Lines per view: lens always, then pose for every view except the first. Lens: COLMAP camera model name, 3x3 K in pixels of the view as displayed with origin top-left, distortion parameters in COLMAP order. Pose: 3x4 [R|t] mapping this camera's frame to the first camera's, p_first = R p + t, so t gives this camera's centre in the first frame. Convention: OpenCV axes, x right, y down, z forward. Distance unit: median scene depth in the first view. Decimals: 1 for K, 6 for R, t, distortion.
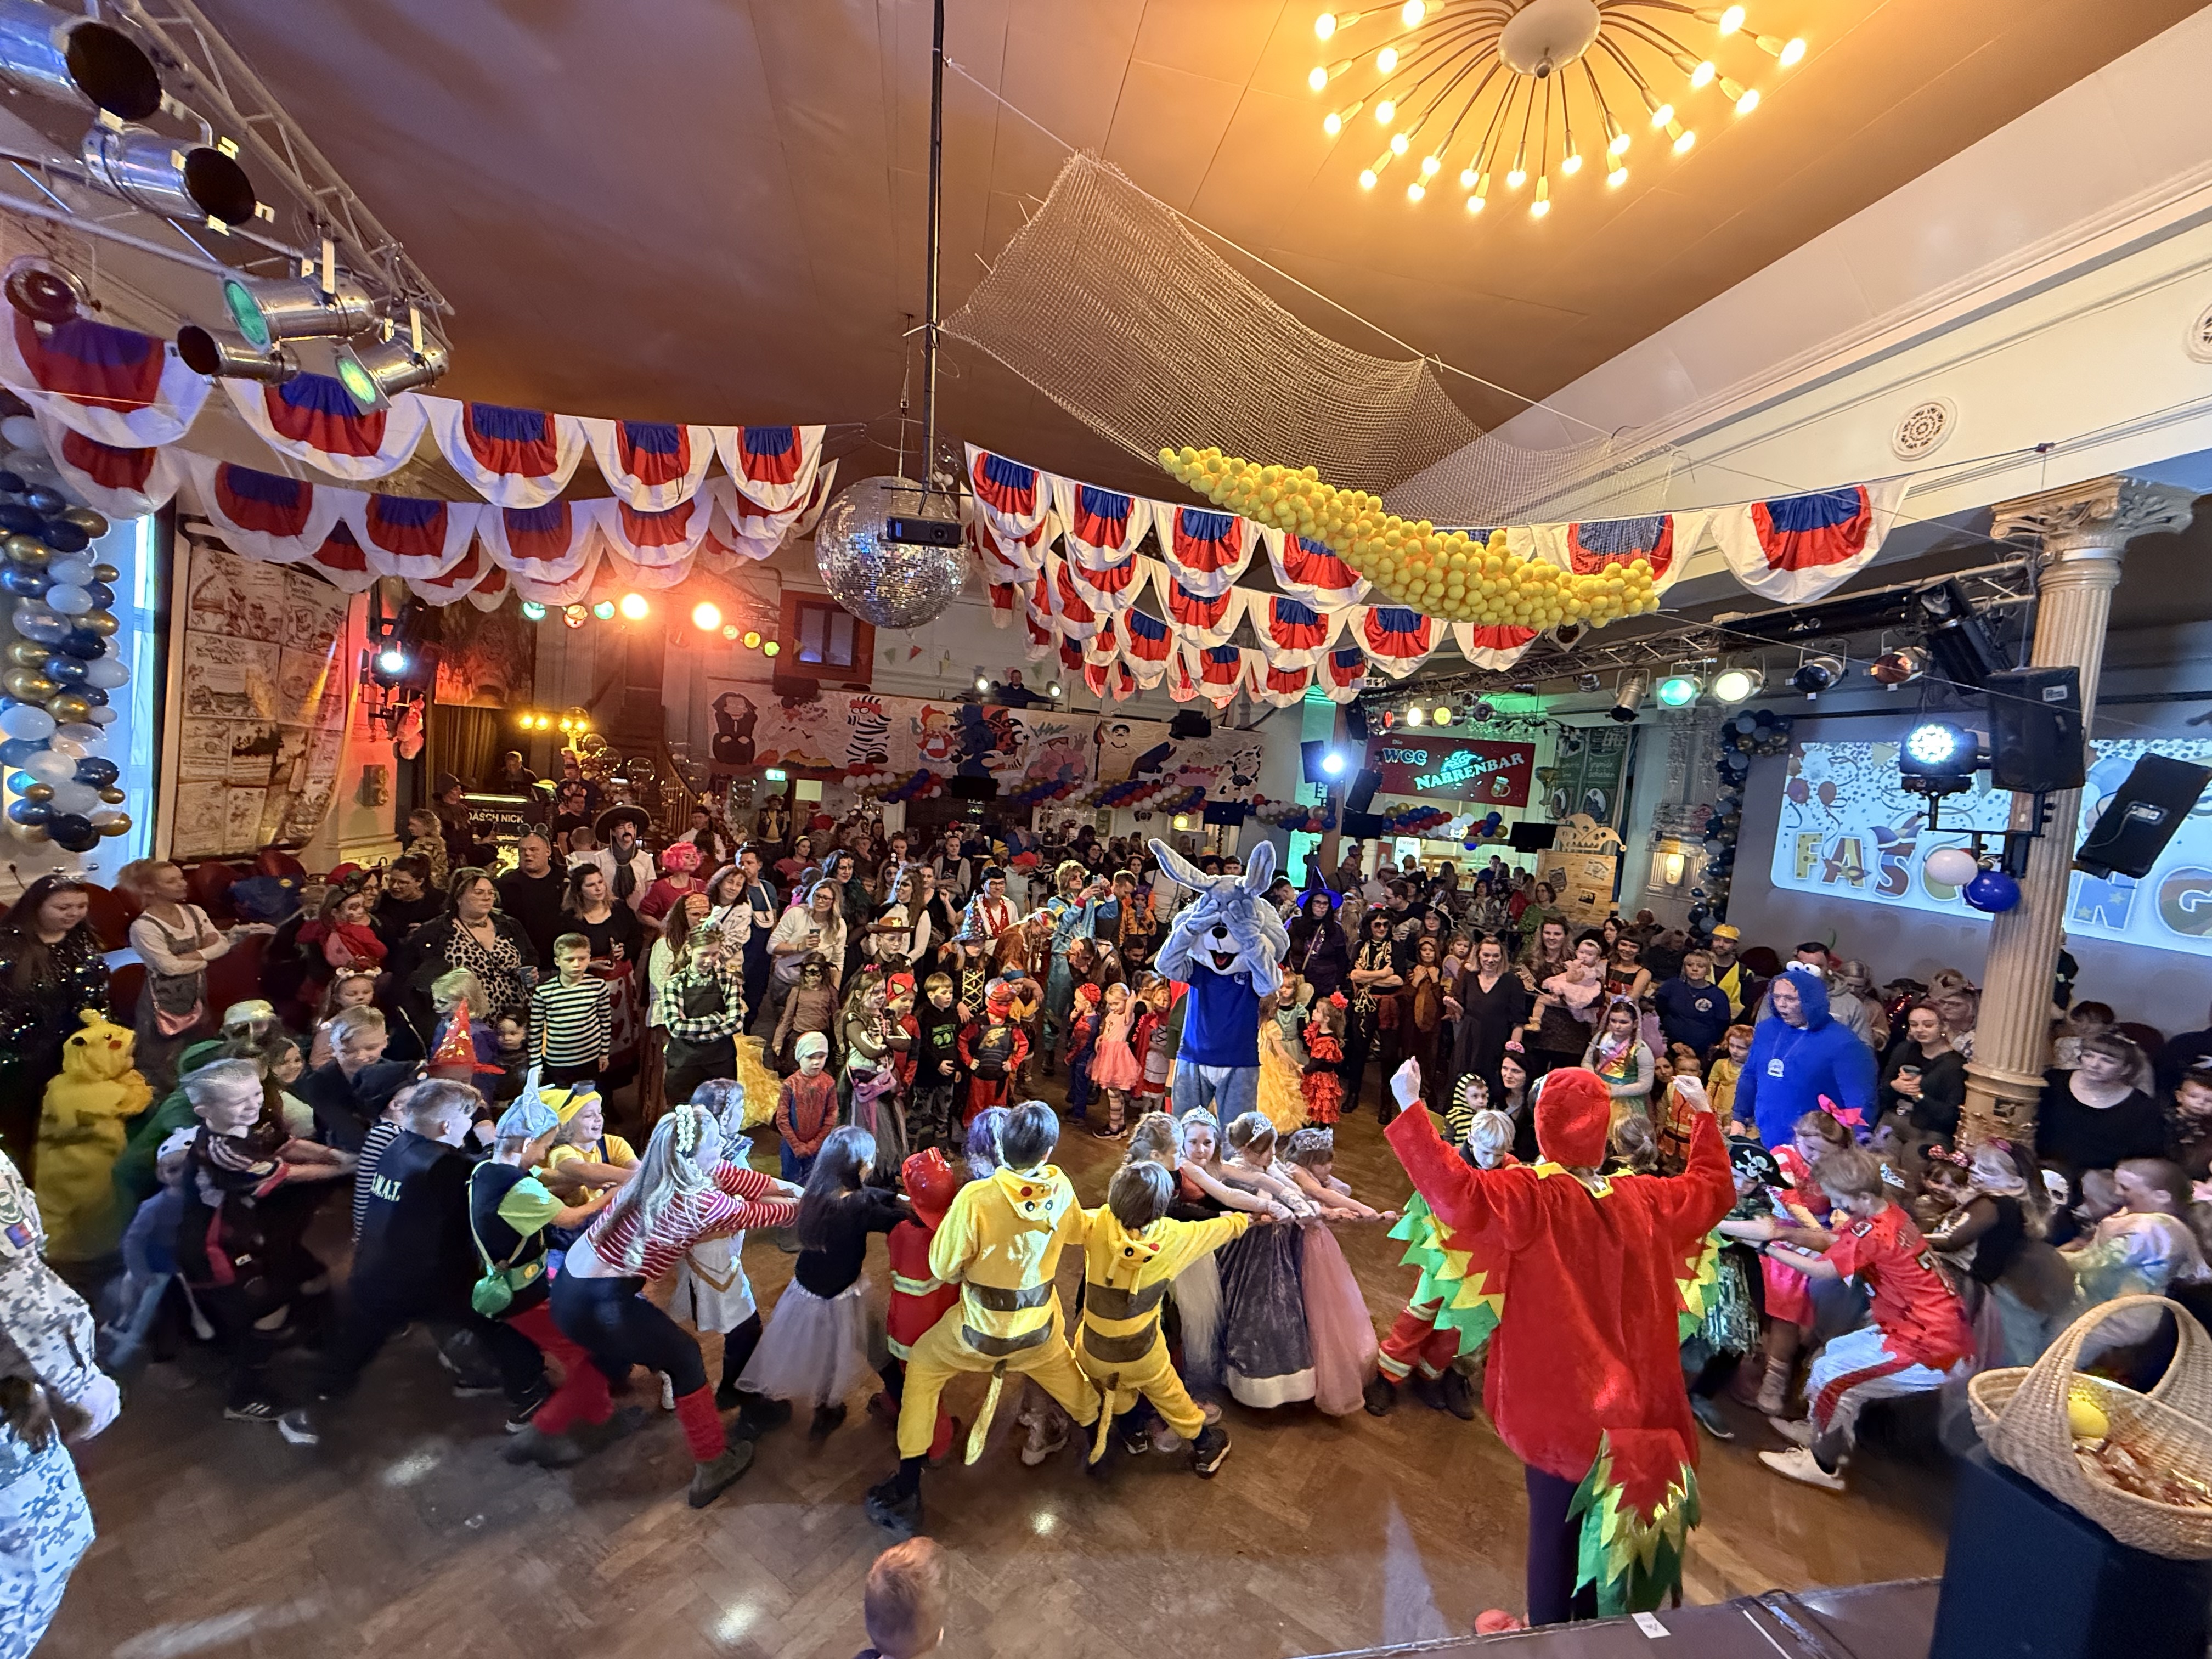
lens RADIAL K [[879.9, 0, 1102.5], [0, 879.9, 832.9], [0, 0, 1]] dist [-0.001147, 0.000167]
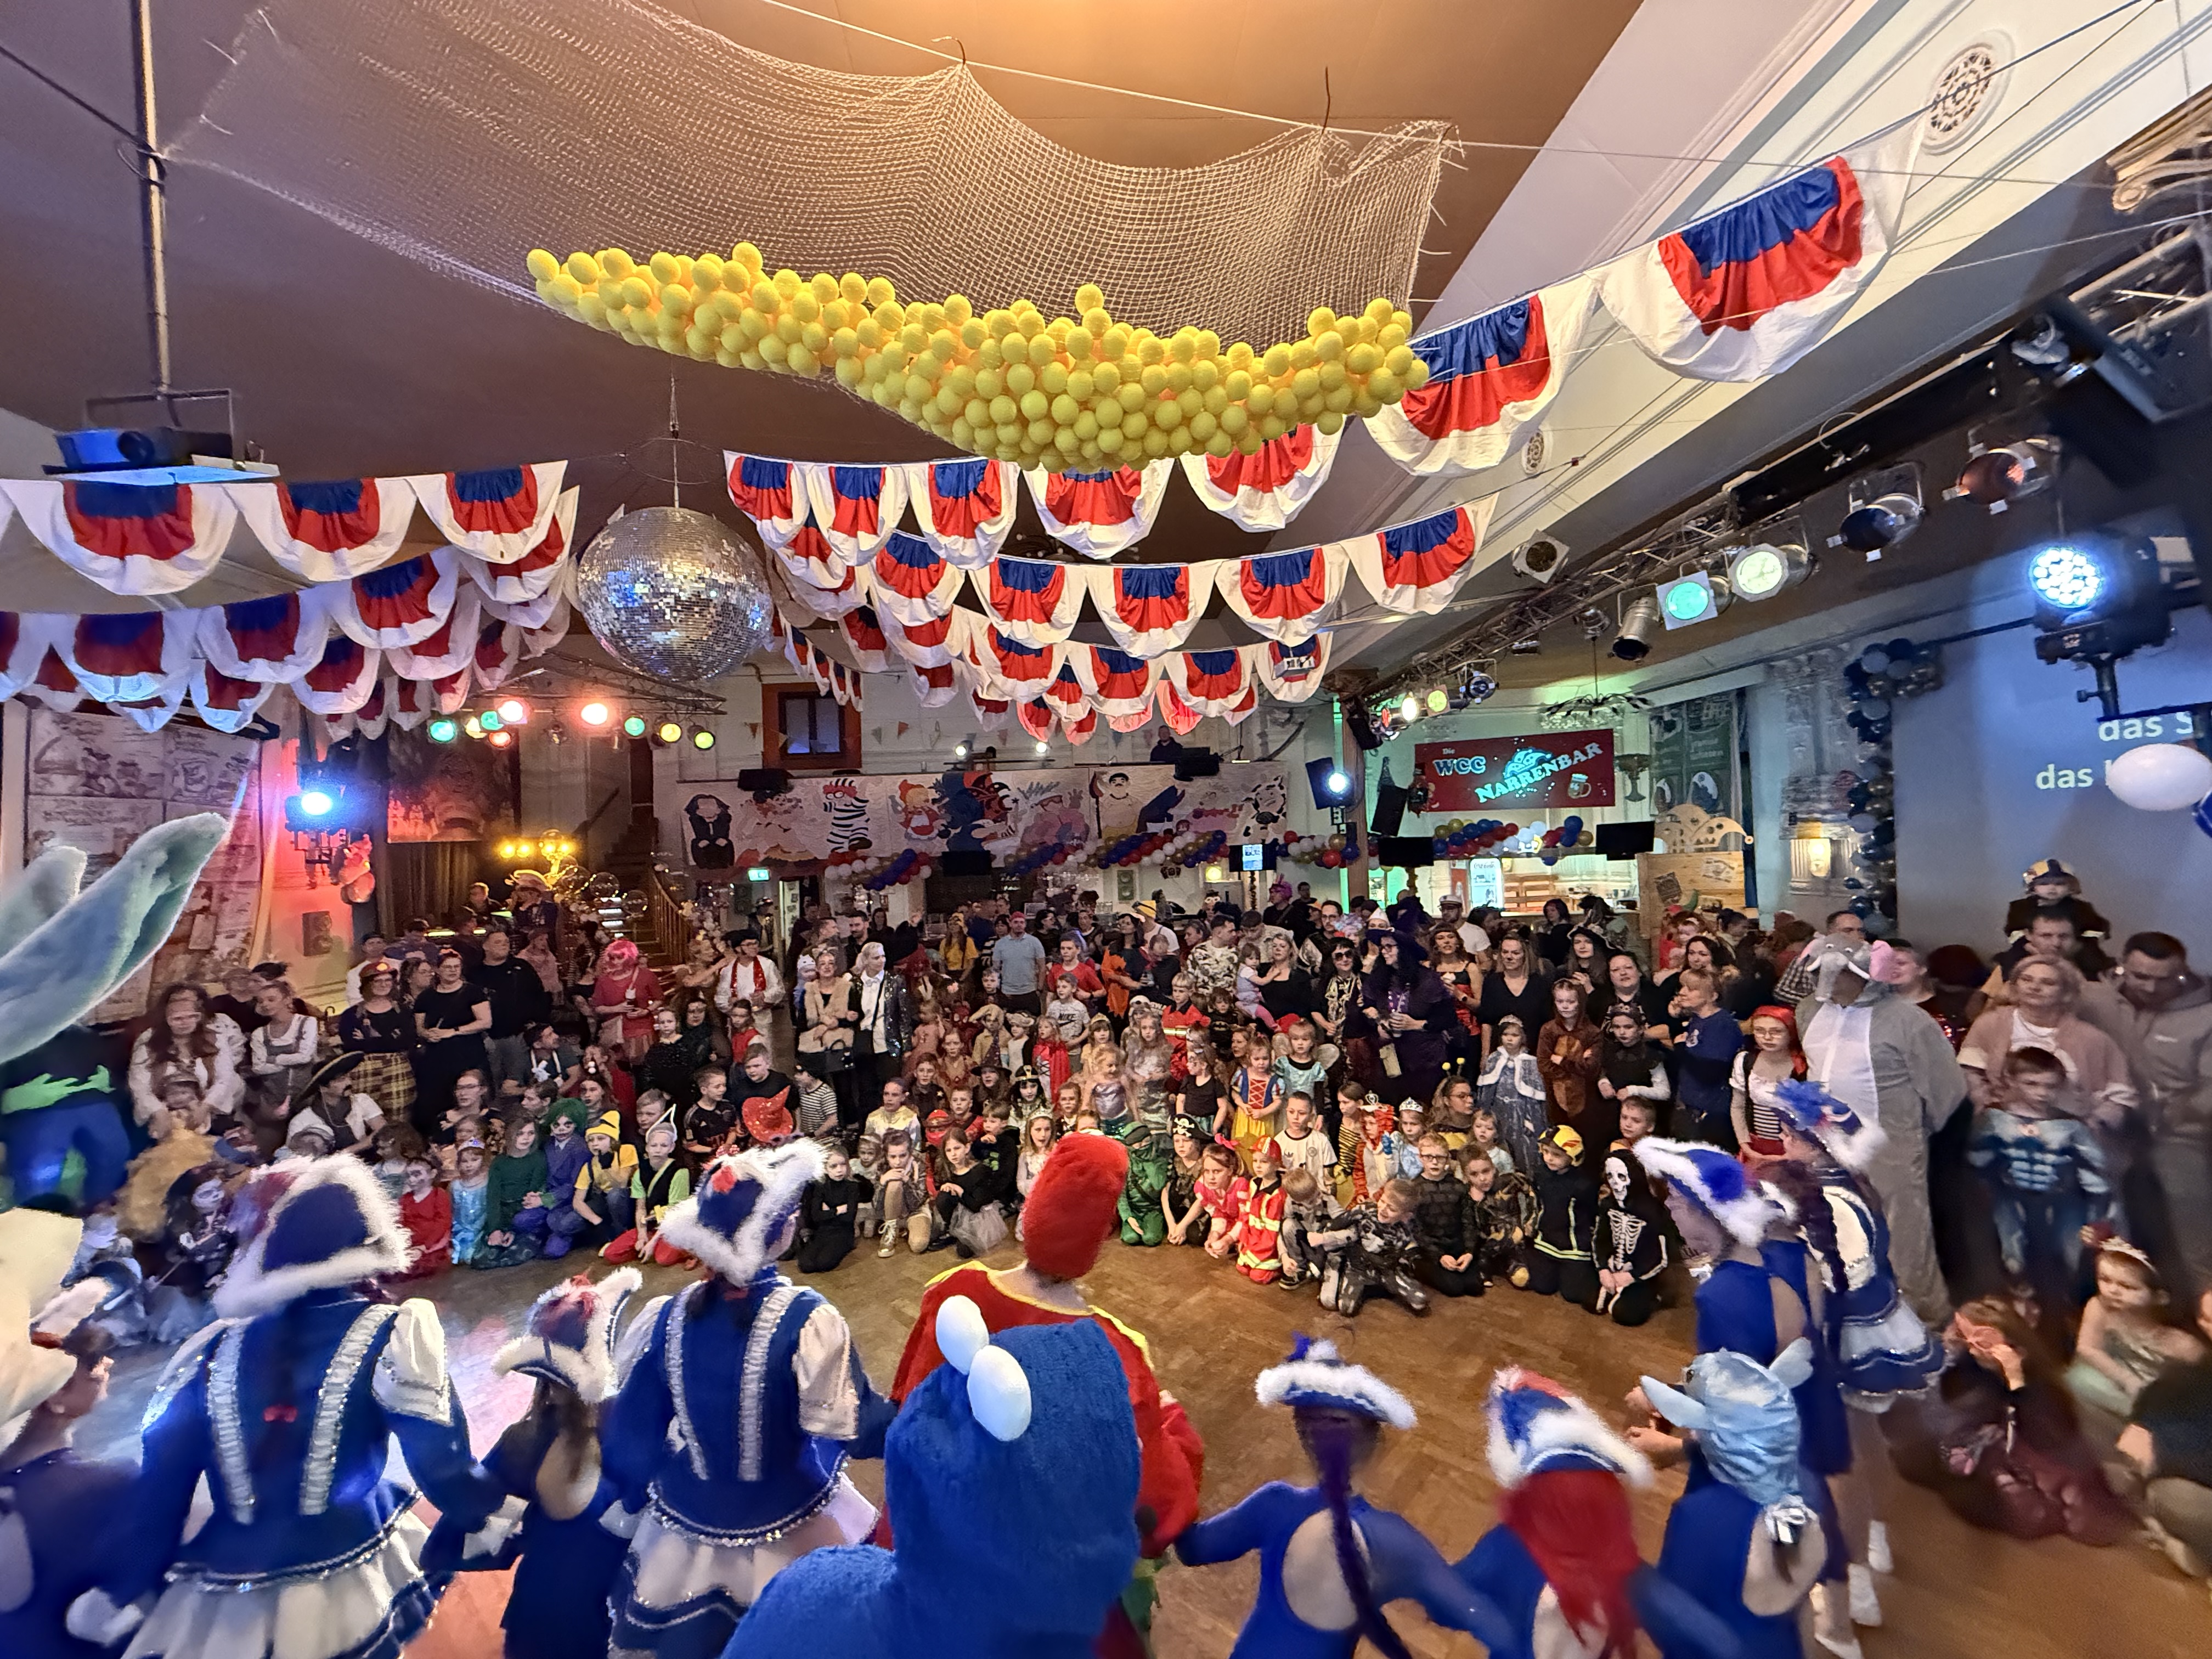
lens RADIAL K [[879.9, 0, 1102.5], [0, 879.9, 832.9], [0, 0, 1]] dist [-0.001147, 0.000167]
pose [[0.981950, -0.125496, -0.141507, 0.157843], [0.113662, 0.989538, -0.088852, 0.019172], [0.151177, 0.071164, 0.985942, 0.146271]]
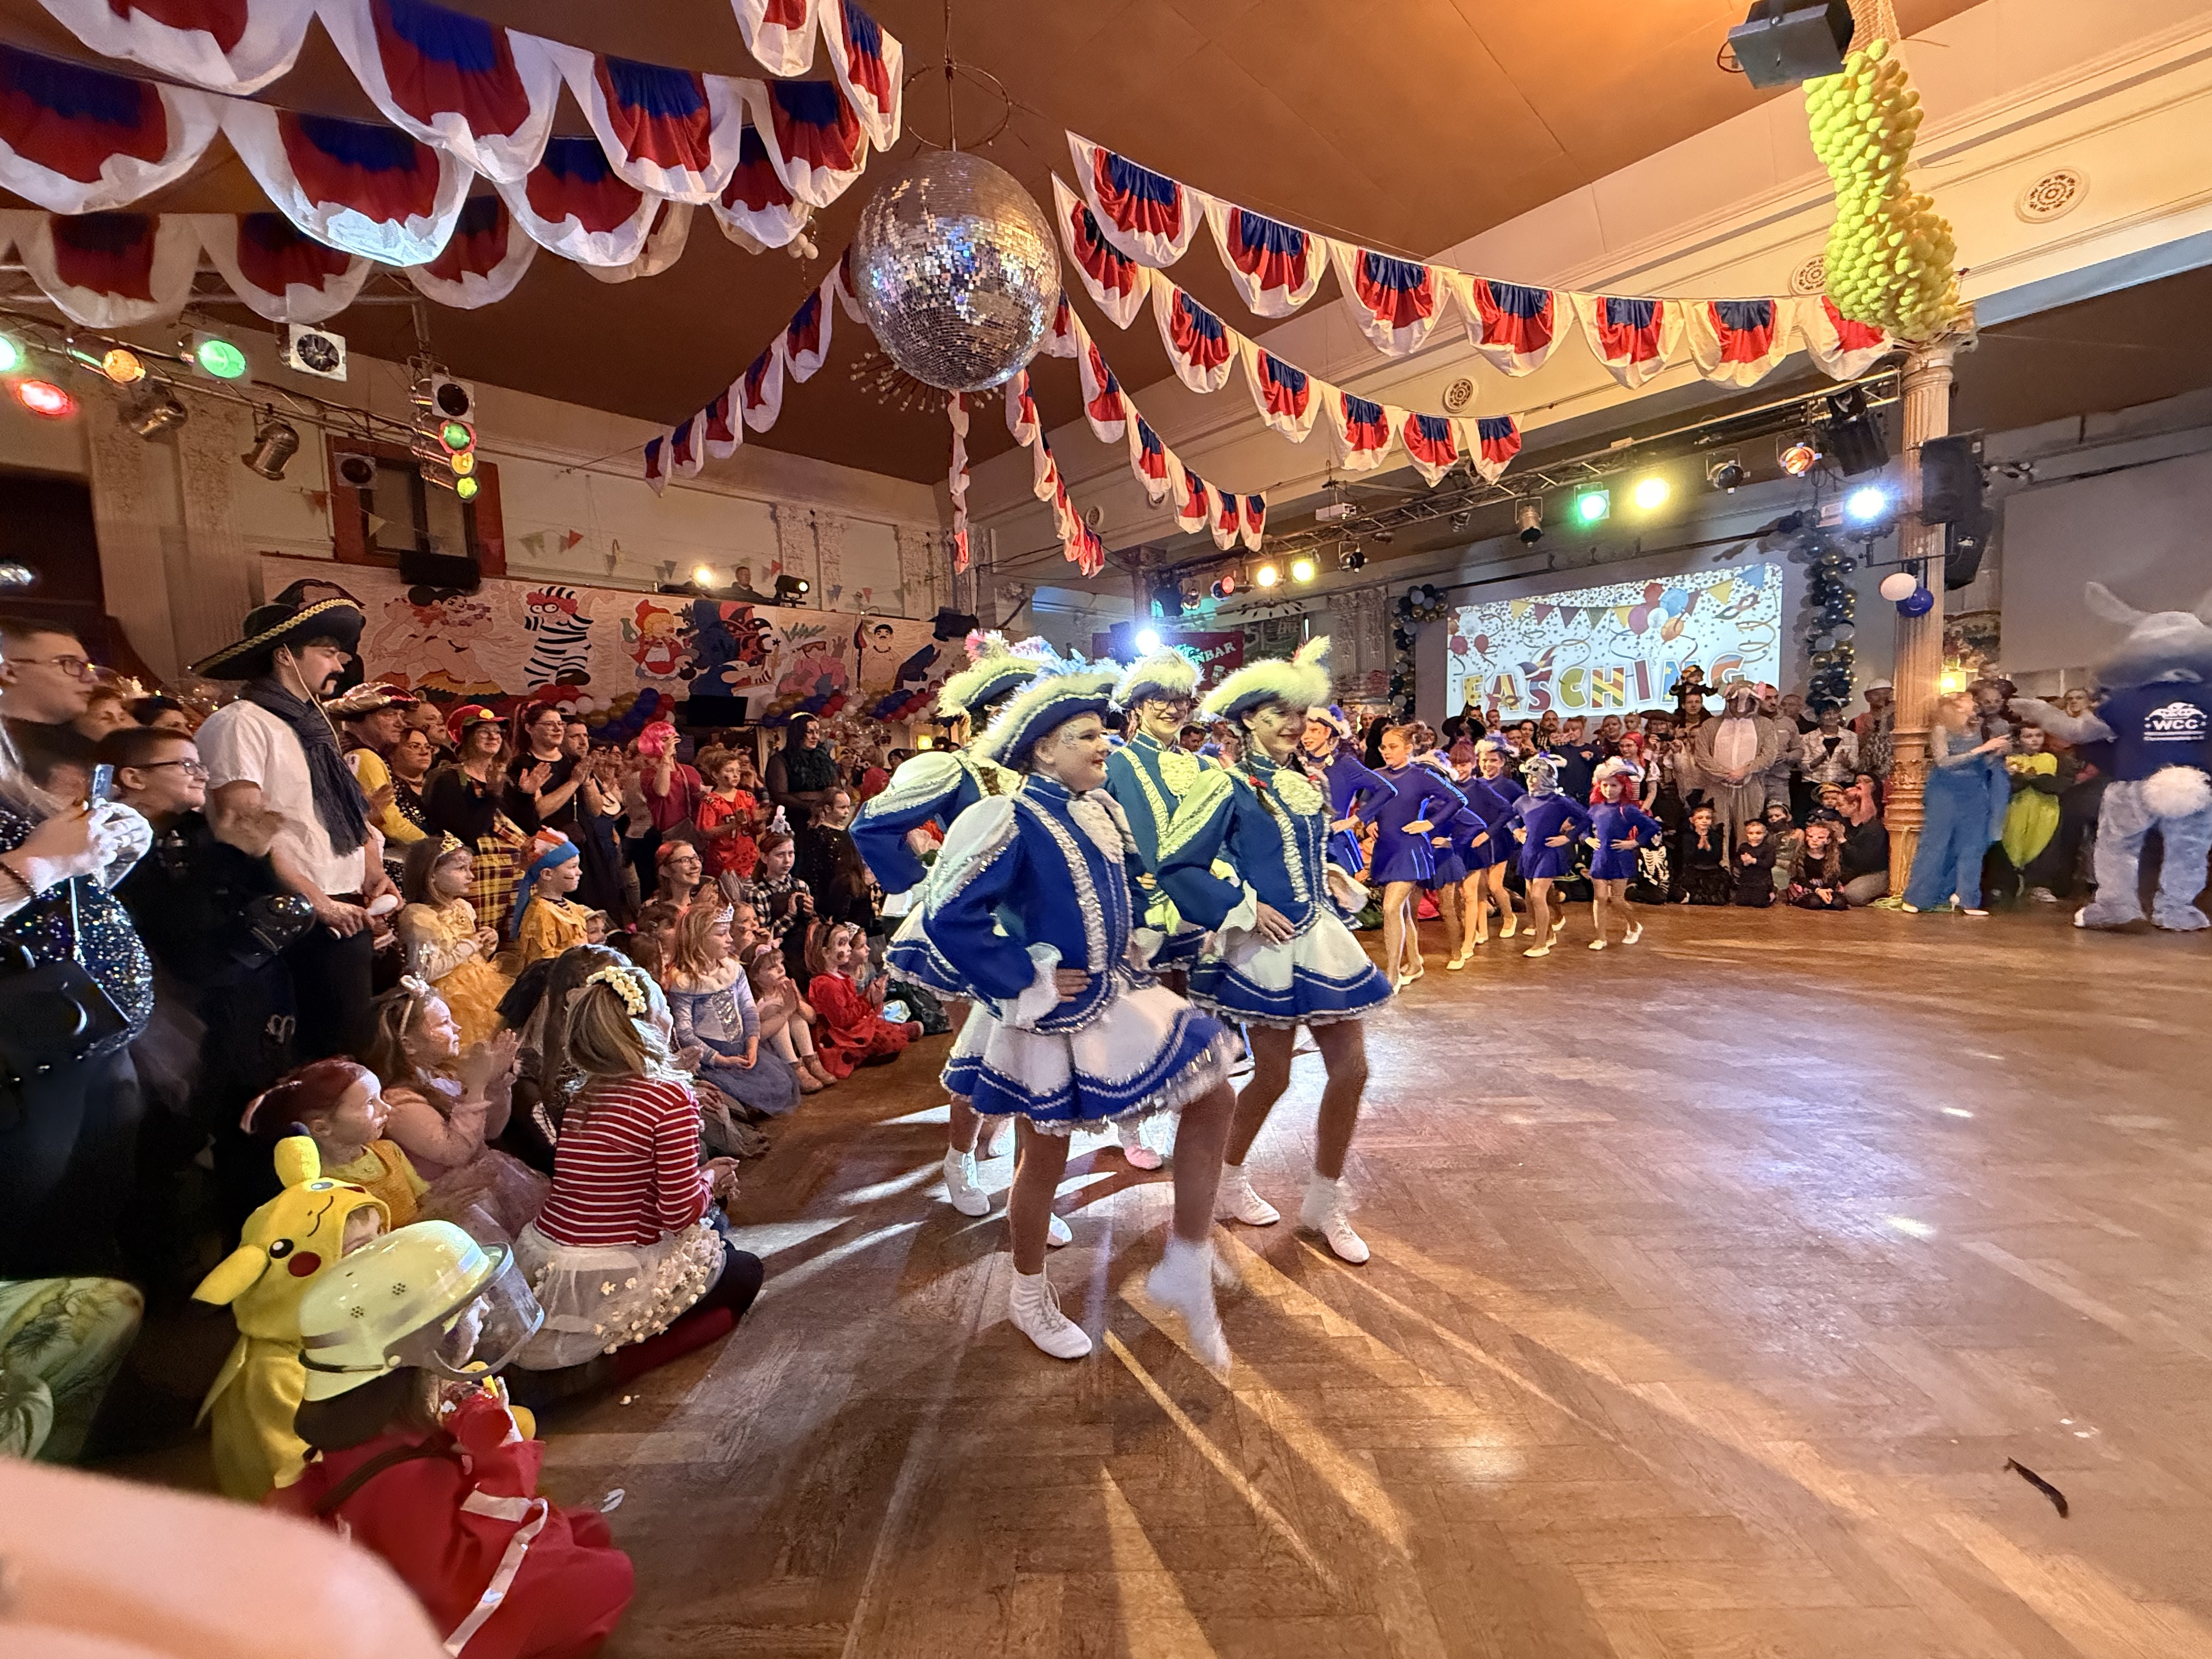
lens RADIAL K [[879.9, 0, 1102.5], [0, 879.9, 832.9], [0, 0, 1]] dist [-0.001147, 0.000167]
pose [[0.832266, -0.153983, 0.532561, -0.365569], [0.139467, 0.987911, 0.067688, 0.063005], [-0.536546, 0.017940, 0.843680, 0.204311]]
